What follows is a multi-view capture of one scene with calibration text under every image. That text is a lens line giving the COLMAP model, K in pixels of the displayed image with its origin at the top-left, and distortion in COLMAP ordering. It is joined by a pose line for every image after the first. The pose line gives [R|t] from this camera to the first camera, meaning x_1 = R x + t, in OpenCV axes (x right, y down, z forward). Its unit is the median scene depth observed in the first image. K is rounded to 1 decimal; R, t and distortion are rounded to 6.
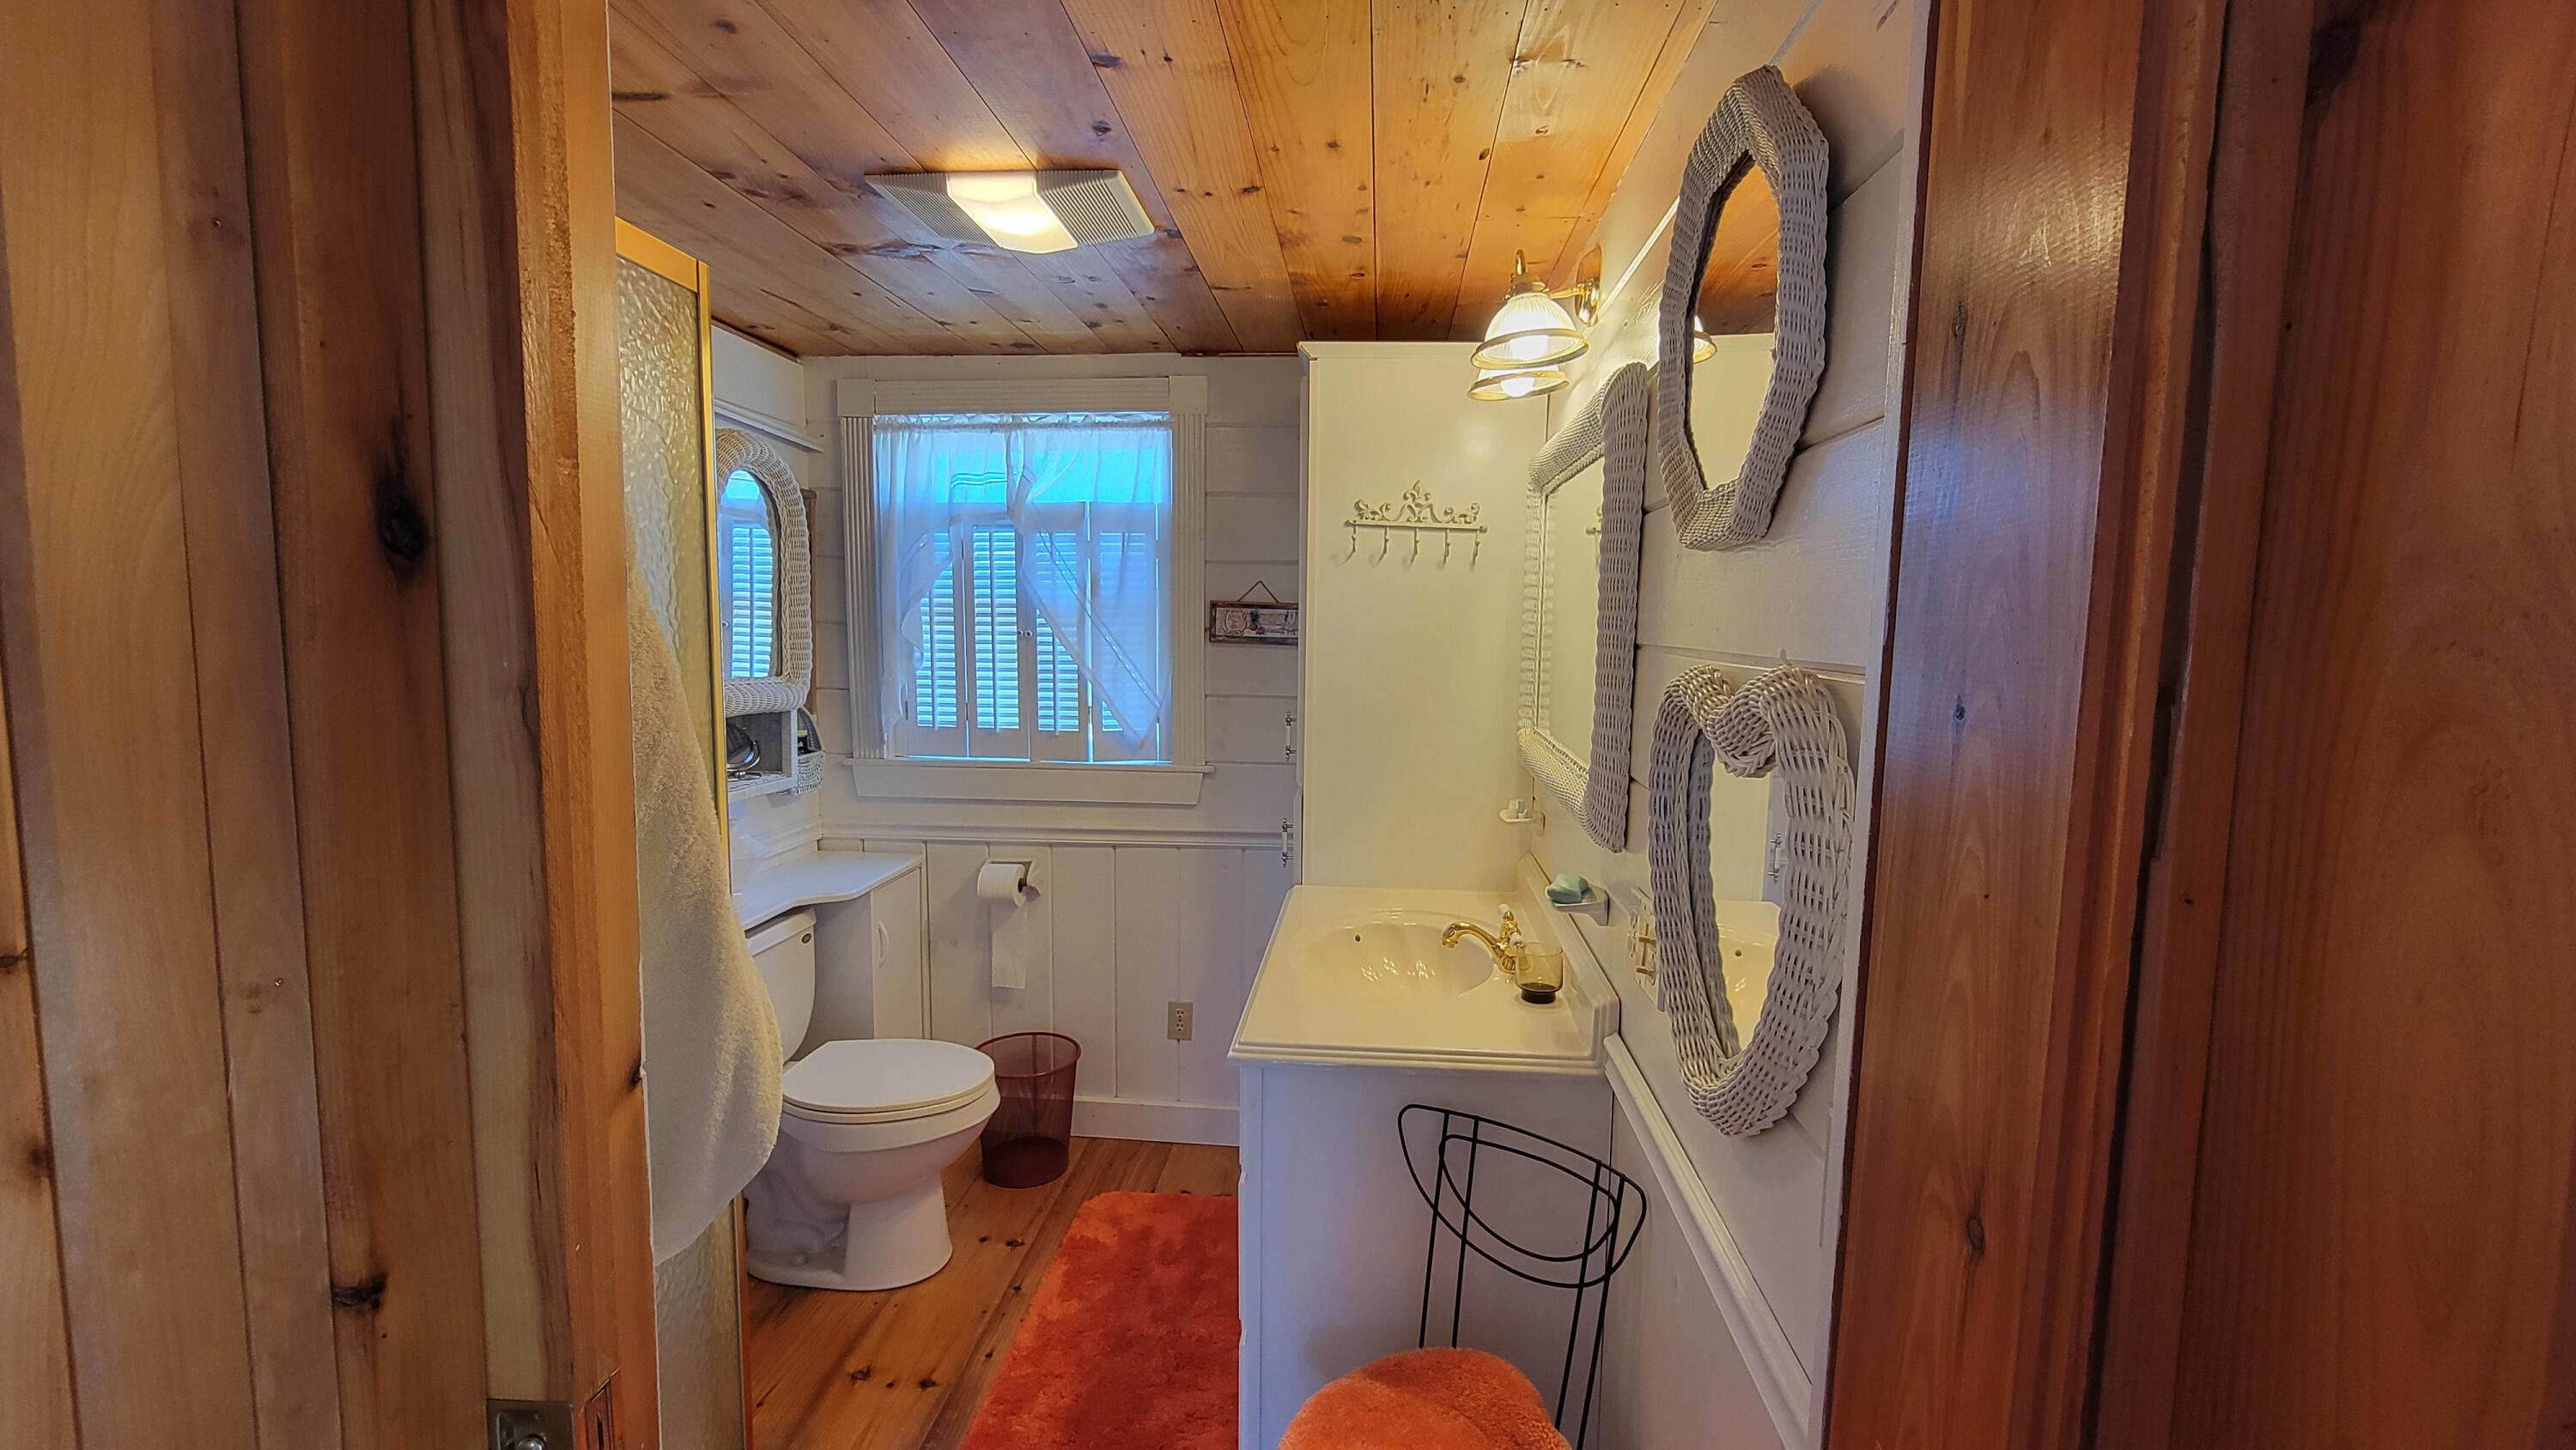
lens RADIAL K [[1054.6, 0, 1298.4], [0, 1054.6, 722.4], [0, 0, 1]] dist [-0.003405, 0.000636]
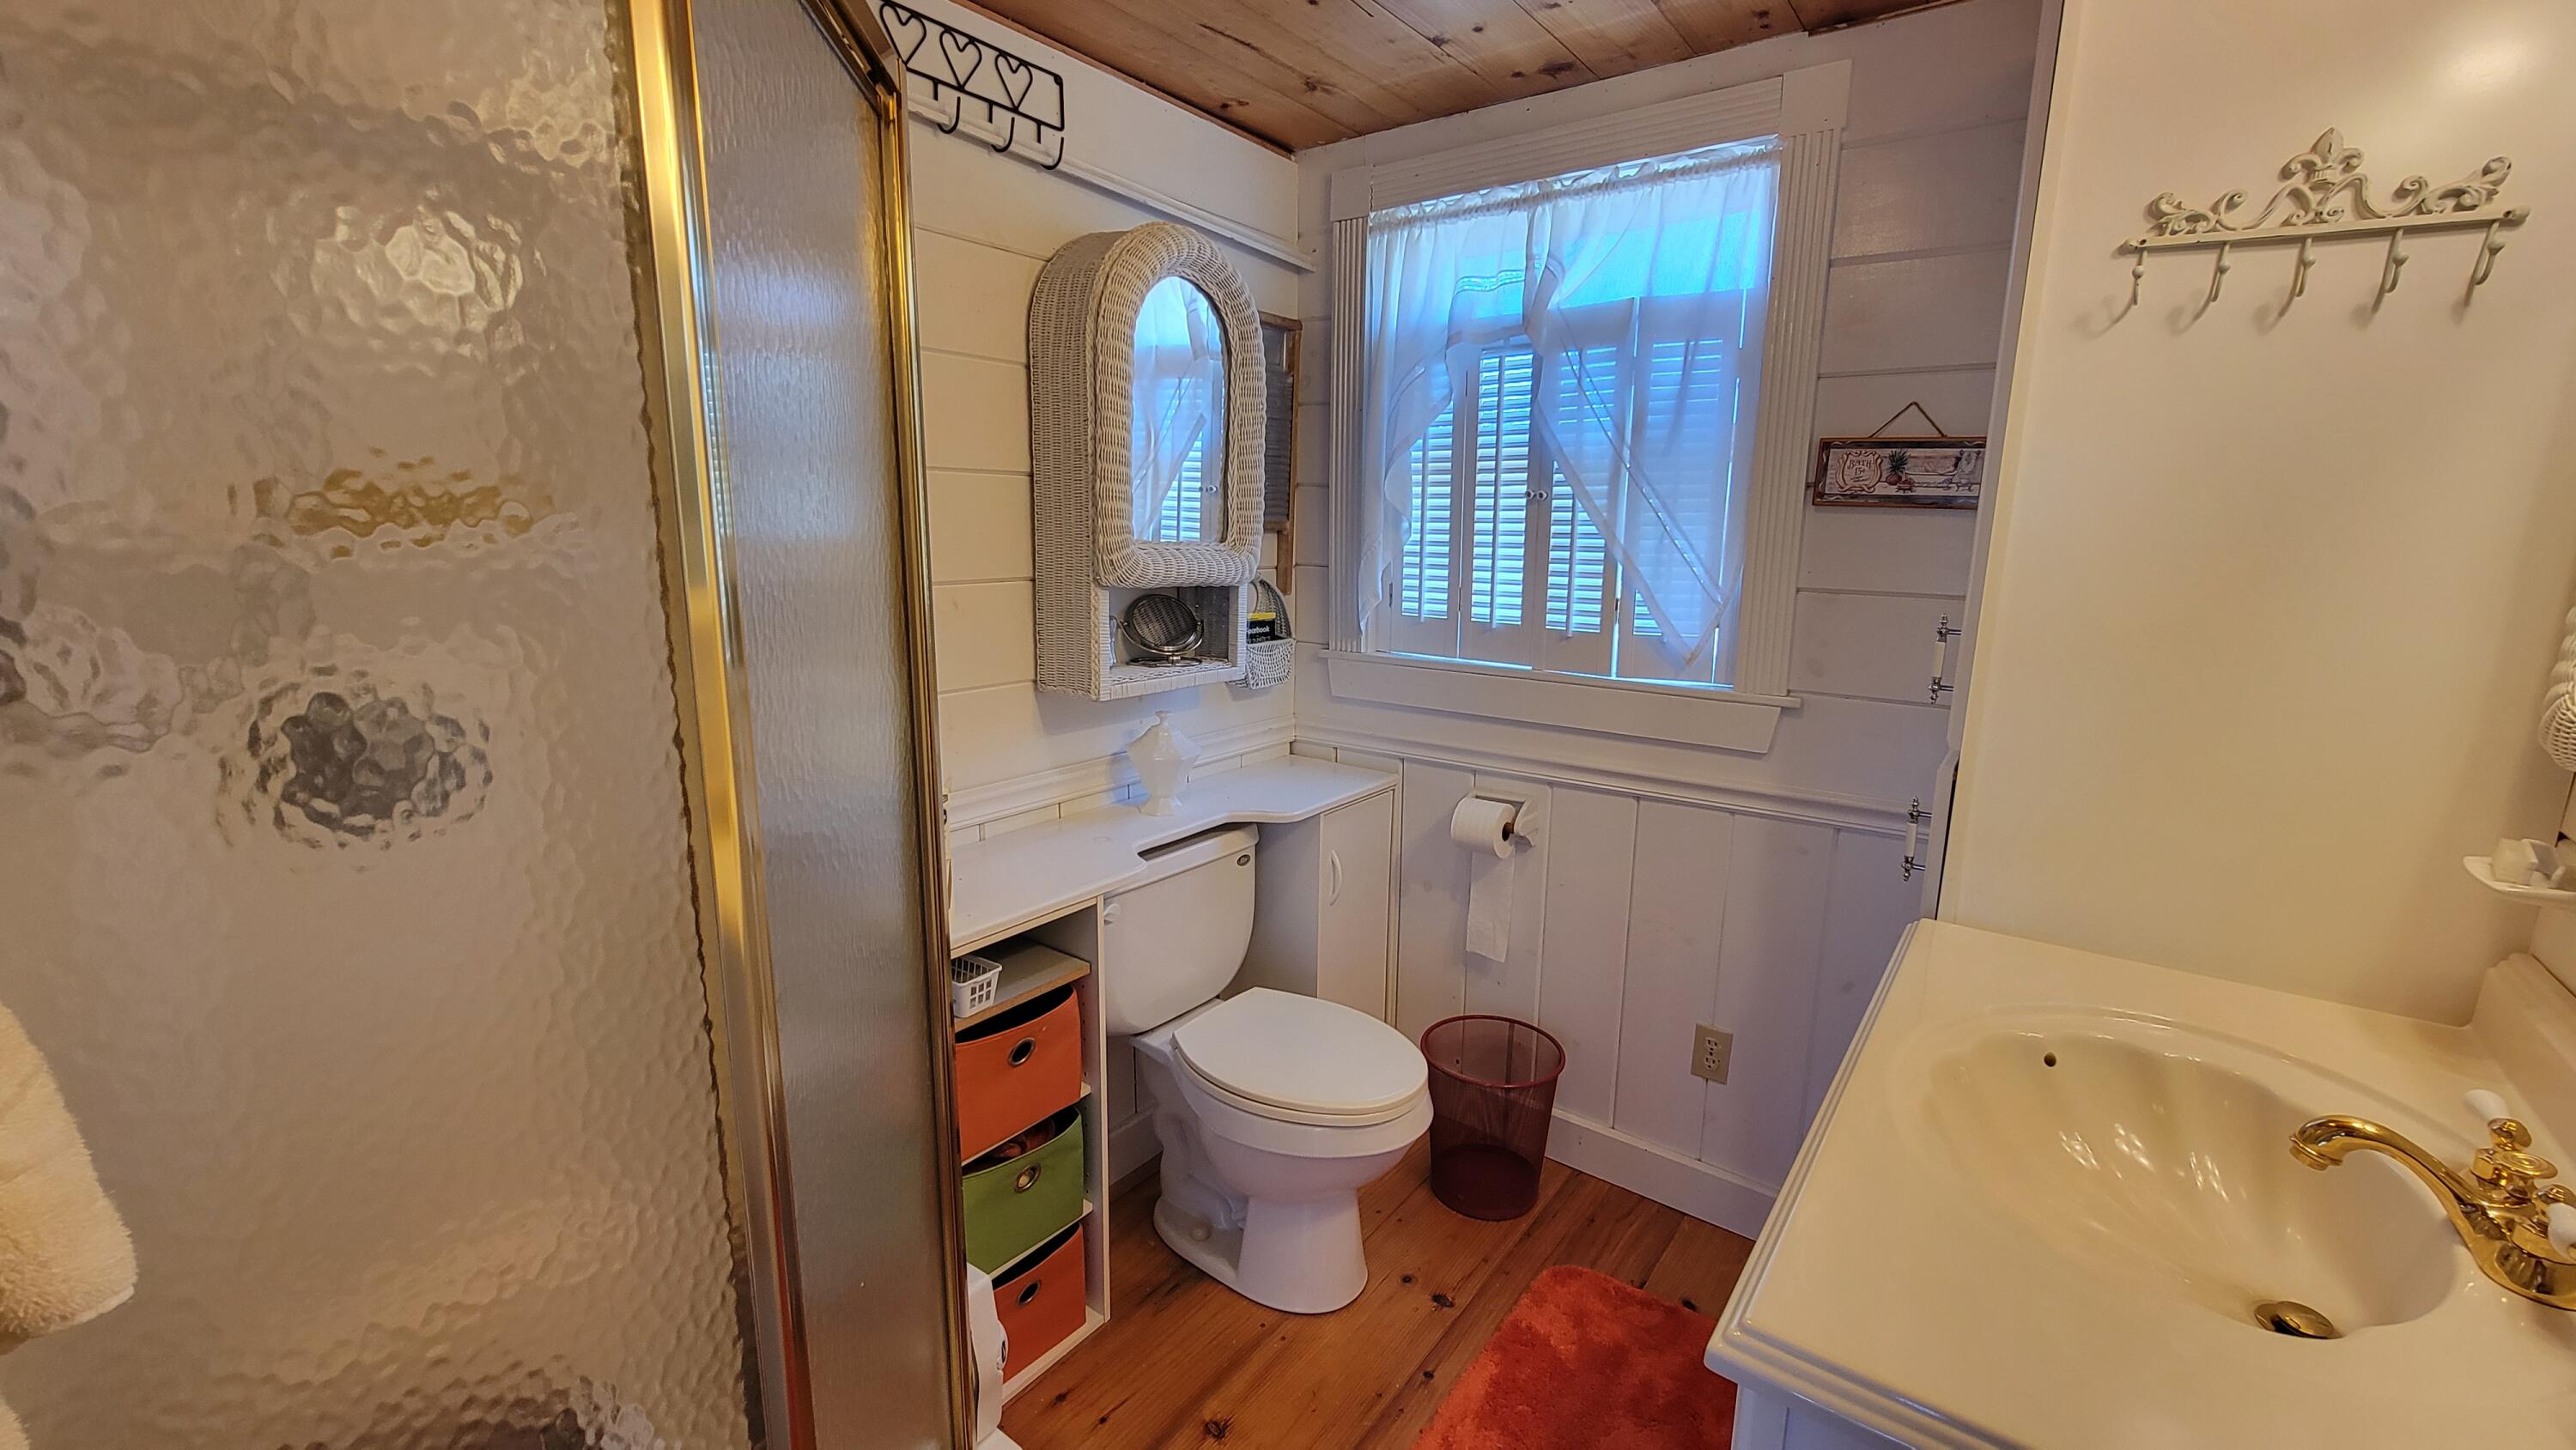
lens RADIAL K [[1054.6, 0, 1298.4], [0, 1054.6, 722.4], [0, 0, 1]] dist [-0.003405, 0.000636]
pose [[0.849430, 0.100813, -0.517981, -0.004818], [-0.054459, 0.993088, 0.103976, 0.005353], [0.524883, -0.060112, 0.849049, 0.288365]]
